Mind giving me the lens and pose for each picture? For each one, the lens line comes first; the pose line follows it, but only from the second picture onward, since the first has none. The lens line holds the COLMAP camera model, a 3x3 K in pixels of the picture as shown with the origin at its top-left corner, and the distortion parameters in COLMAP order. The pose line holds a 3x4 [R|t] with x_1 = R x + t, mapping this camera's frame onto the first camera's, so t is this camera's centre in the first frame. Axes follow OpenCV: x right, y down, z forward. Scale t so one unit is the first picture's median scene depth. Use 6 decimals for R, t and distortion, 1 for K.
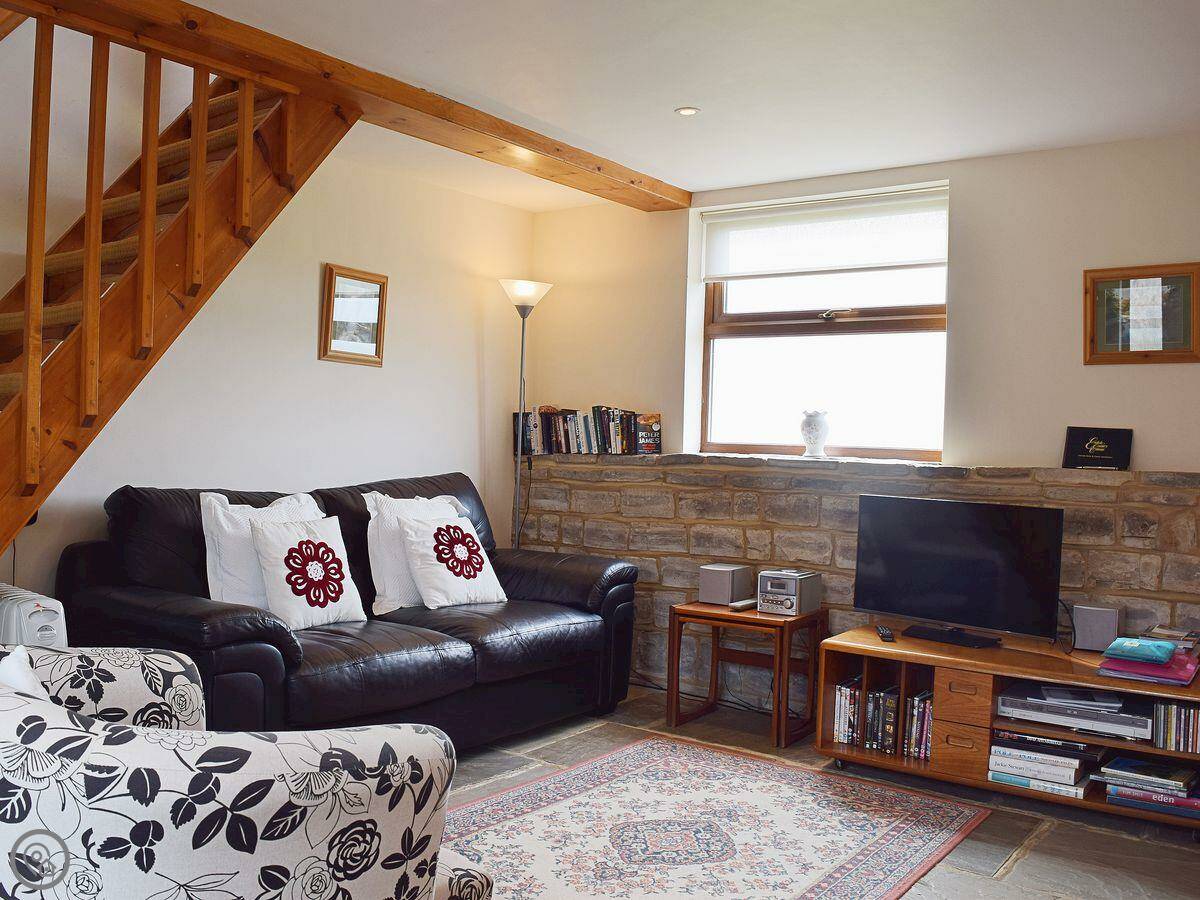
lens RADIAL K [[1053.4, 0, 602.8], [0, 1053.4, 459.3], [0, 0, 1]] dist [-0.095328, 0.004281]
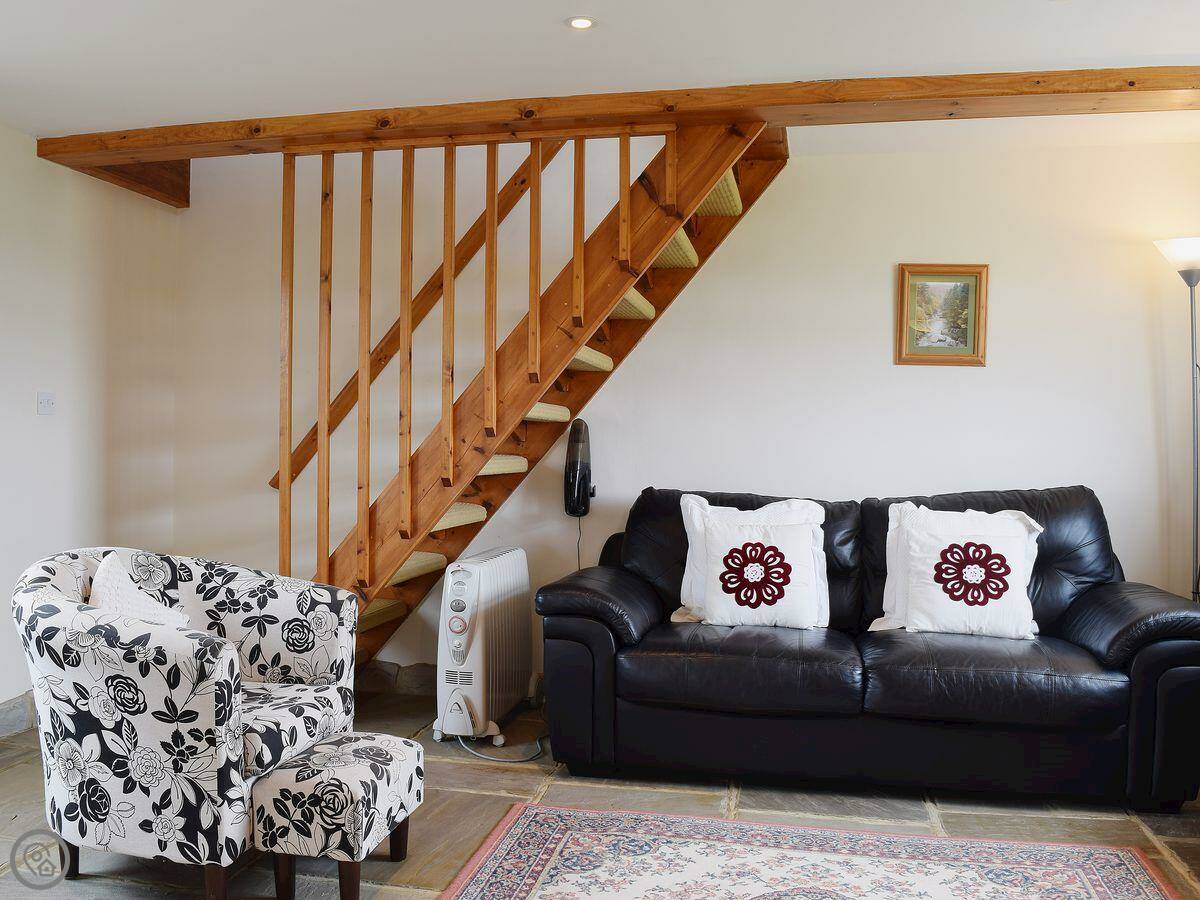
lens RADIAL K [[1105.3, 0, 574.7], [0, 1105.3, 453.7], [0, 0, 1]] dist [-0.089020, 0.000000]
pose [[0.413780, -0.012216, -0.910295, 0.660808], [-0.013727, 0.999713, -0.019656, 0.013618], [0.910274, 0.020629, 0.413493, 0.395071]]
